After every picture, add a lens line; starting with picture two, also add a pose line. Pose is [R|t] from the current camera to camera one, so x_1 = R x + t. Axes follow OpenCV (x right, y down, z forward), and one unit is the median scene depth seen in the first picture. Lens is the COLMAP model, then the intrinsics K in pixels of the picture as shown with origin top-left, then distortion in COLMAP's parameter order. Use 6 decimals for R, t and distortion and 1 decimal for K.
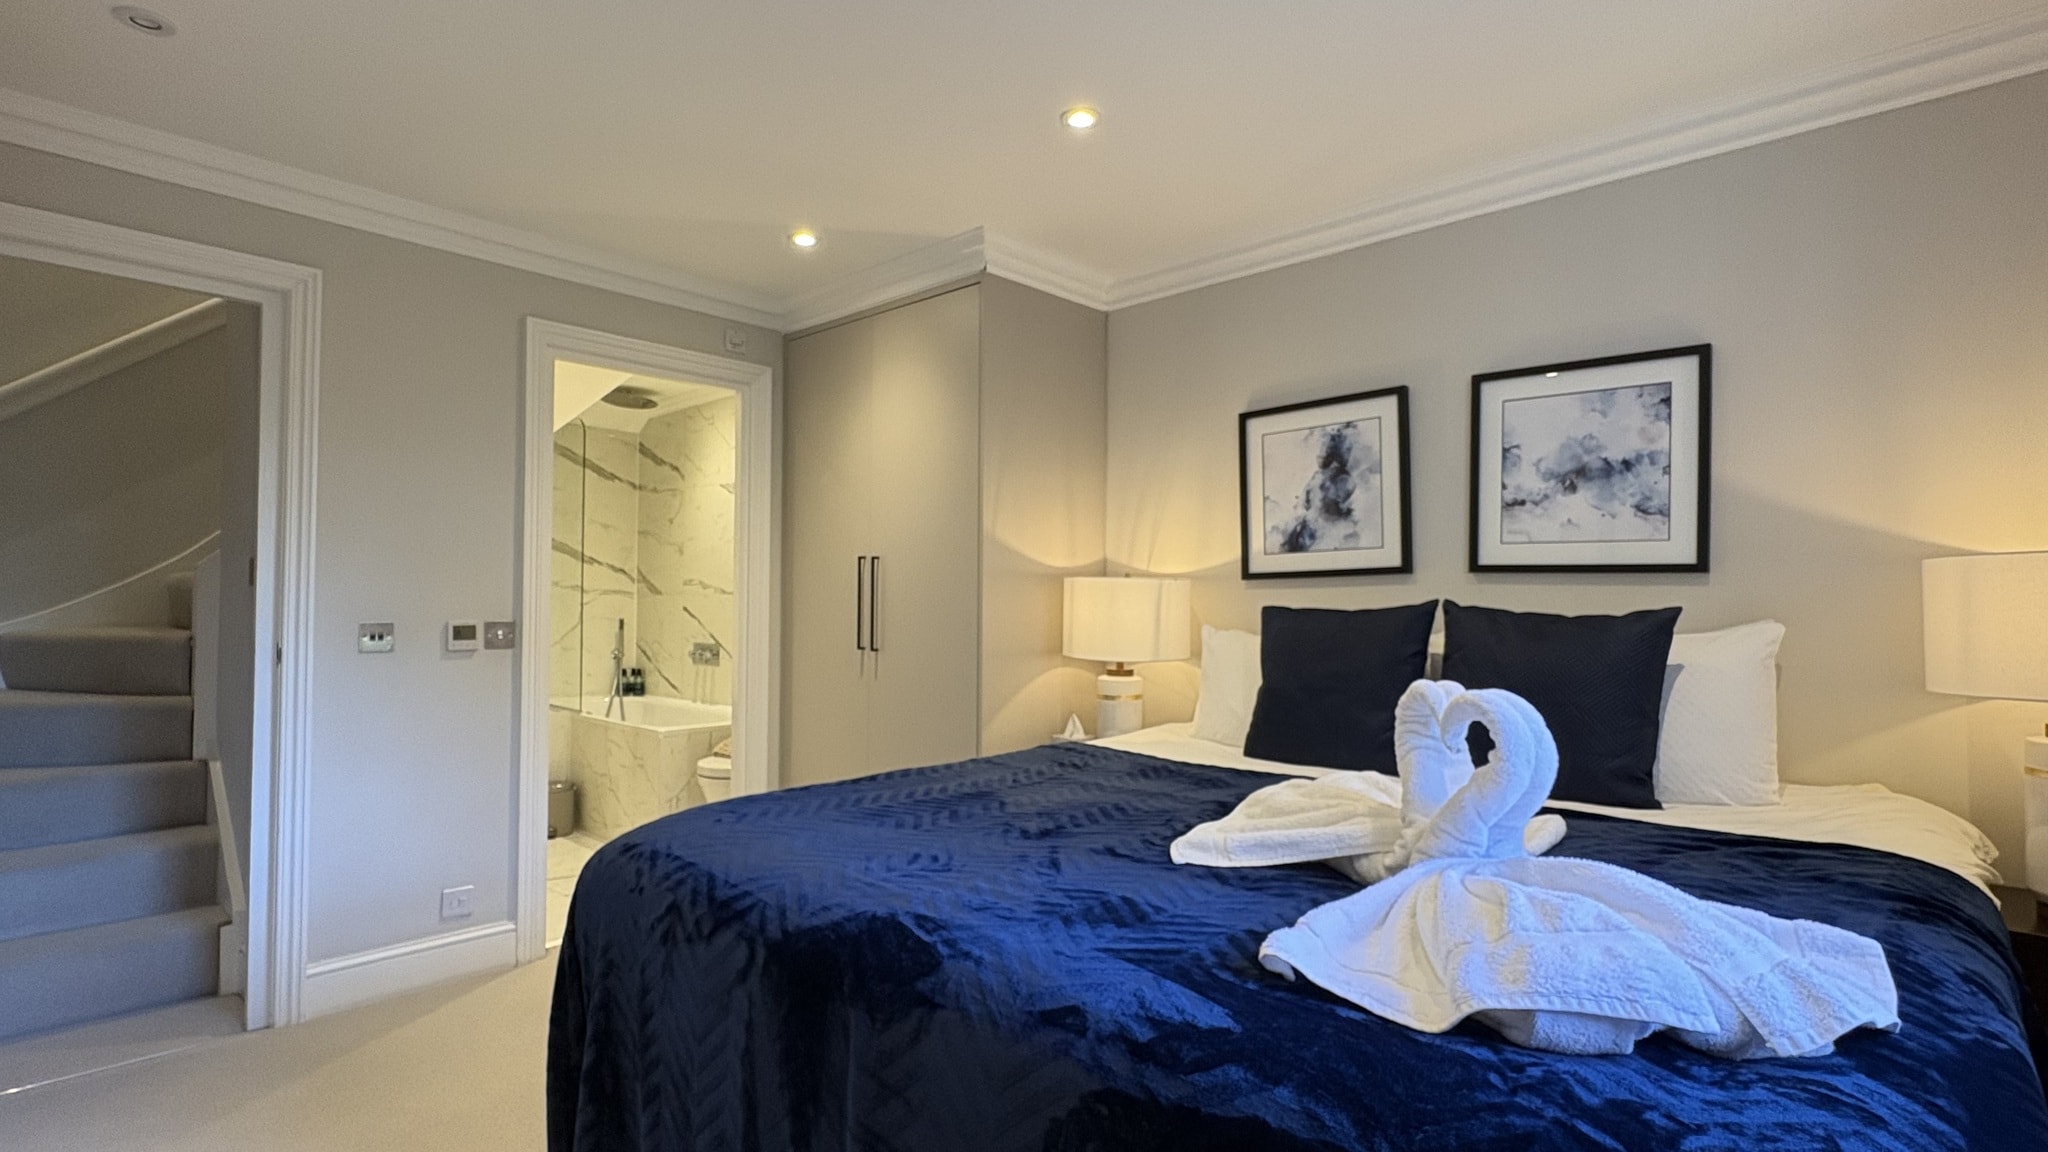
lens RADIAL K [[974.9, 0, 1038.5], [0, 974.9, 584.5], [0, 0, 1]] dist [-0.005096, 0.000414]
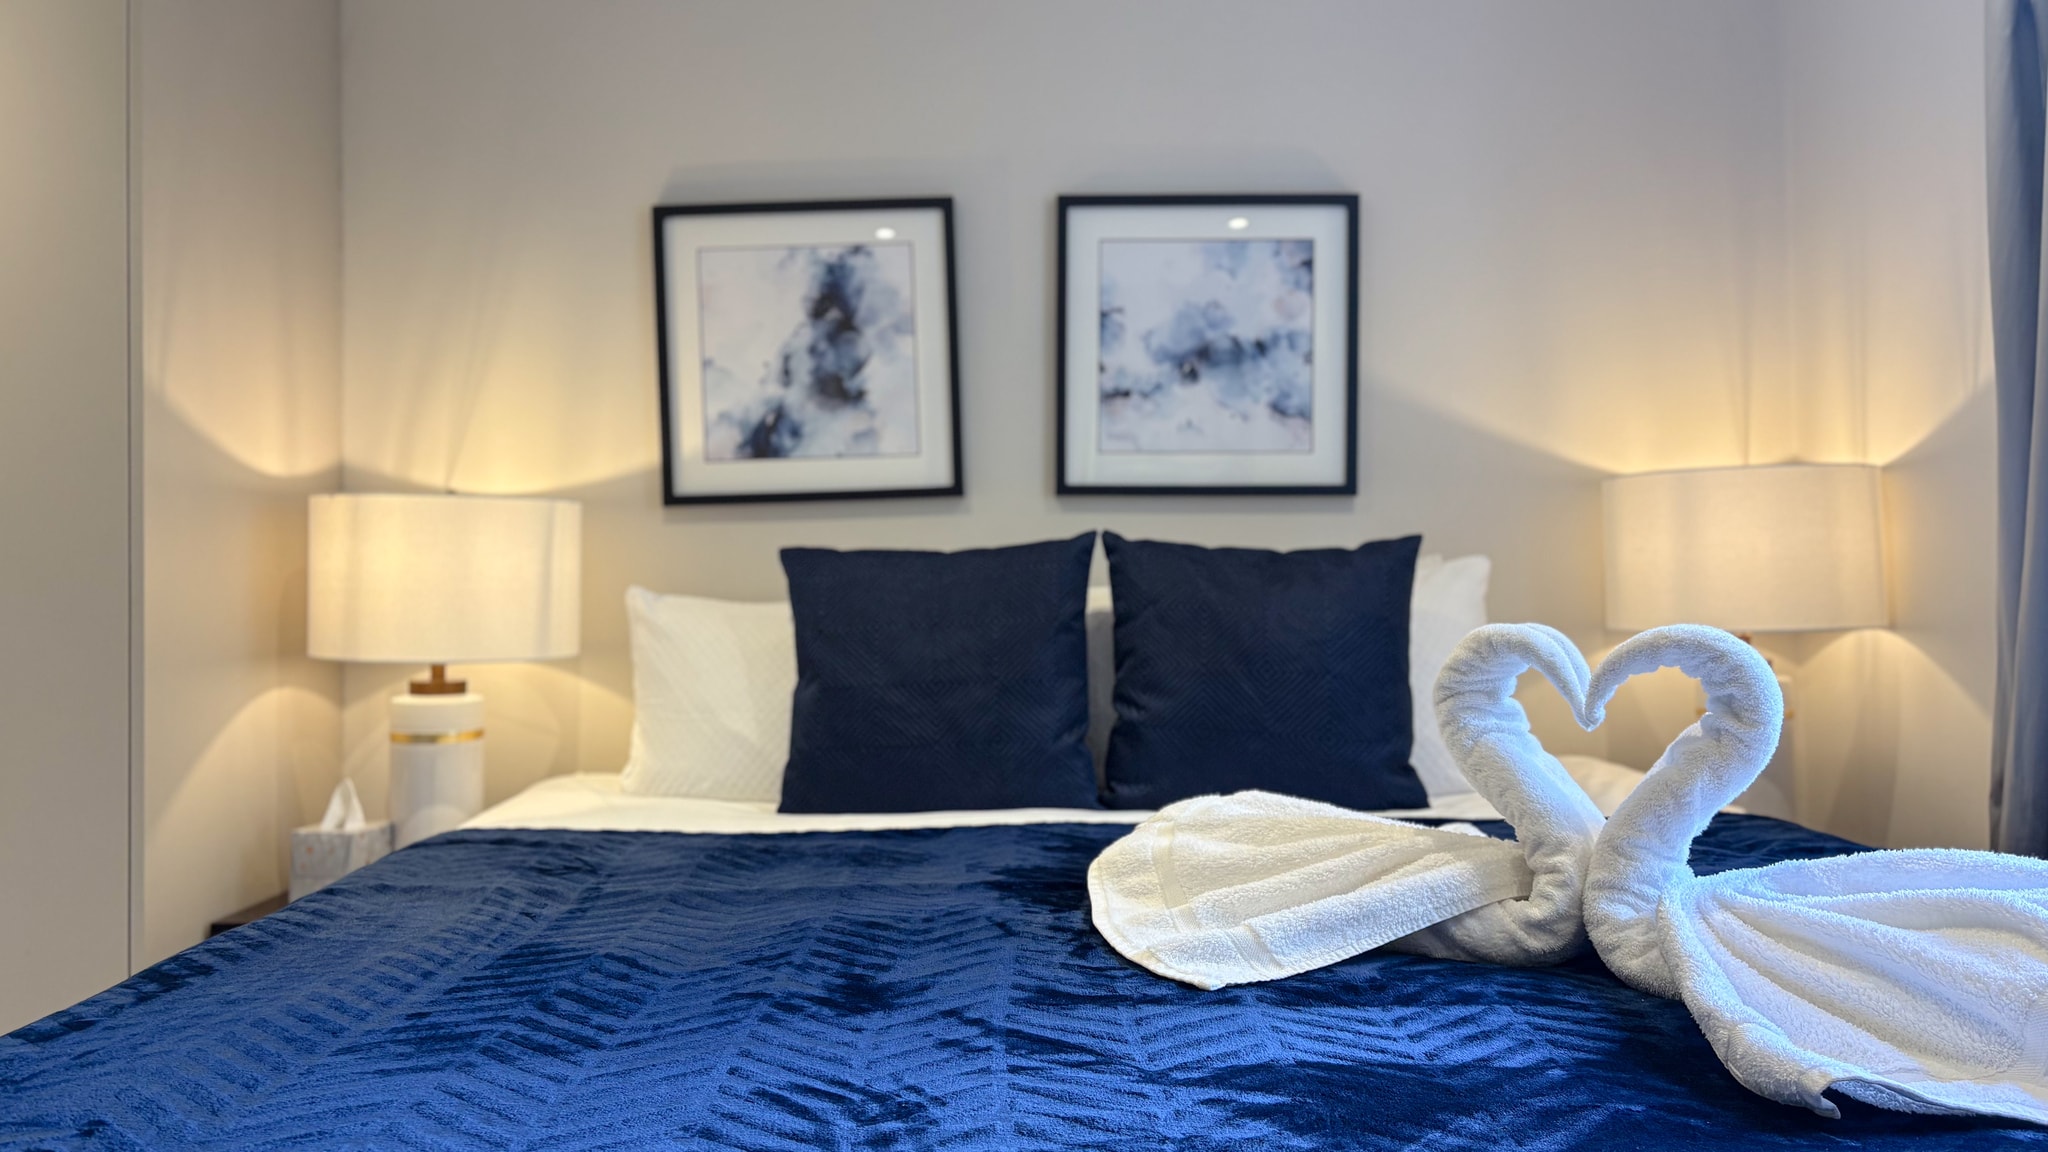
lens RADIAL K [[1538.2, 0, 1014.6], [0, 1538.2, 578.0], [0, 0, 1]] dist [0.032772, -0.052382]
pose [[0.733965, -0.015945, 0.679000, -0.289016], [0.005160, 0.999826, 0.017901, 0.025206], [-0.679168, -0.009635, 0.733920, 0.258111]]
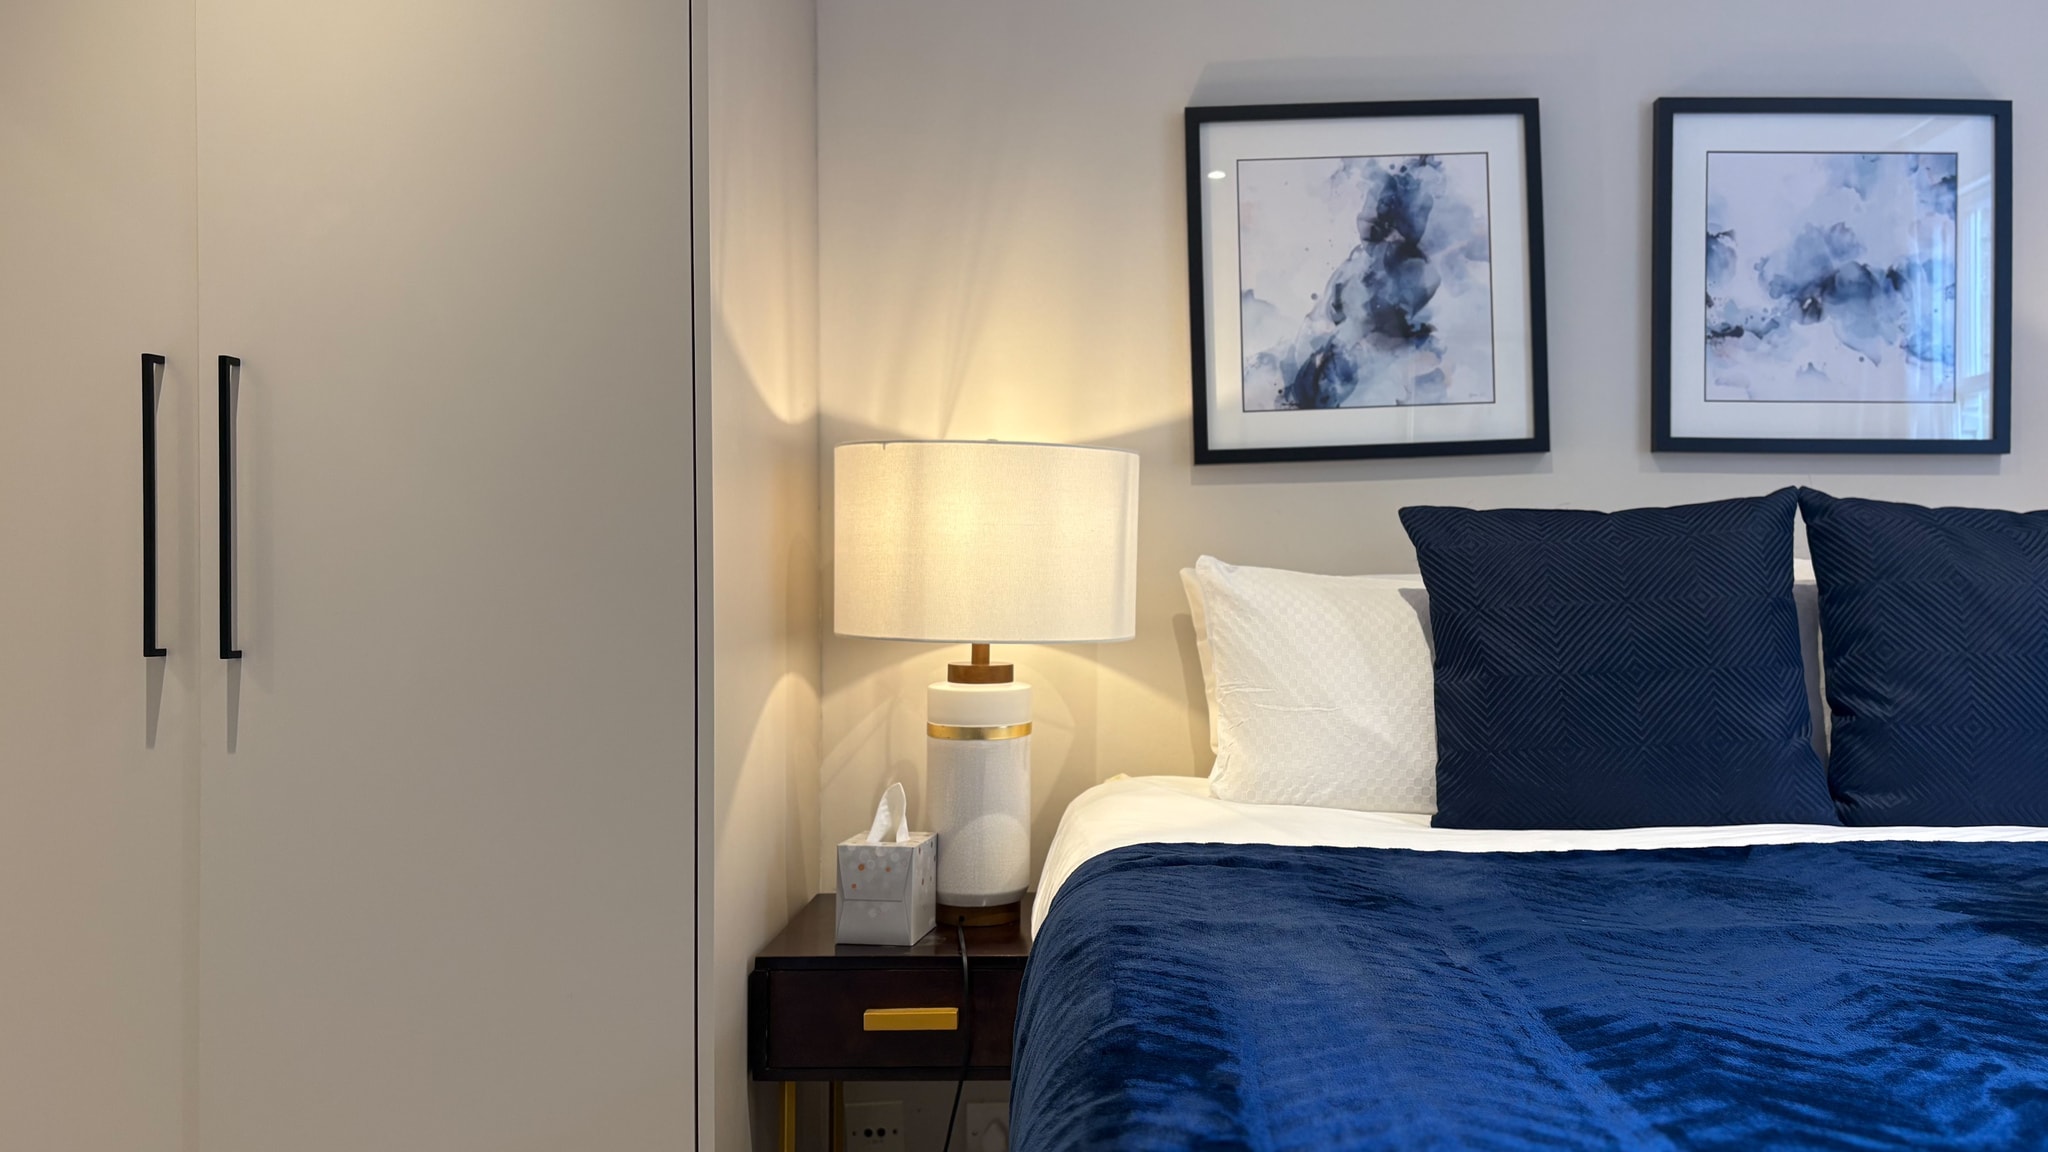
lens RADIAL K [[1538.2, 0, 1023.4], [0, 1538.2, 579.3], [0, 0, 1]] dist [0.032772, -0.052382]
pose [[0.729948, -0.011618, 0.683404, -0.433638], [0.000518, 0.999865, 0.016445, 0.046904], [-0.683503, -0.011650, 0.729855, 0.609378]]
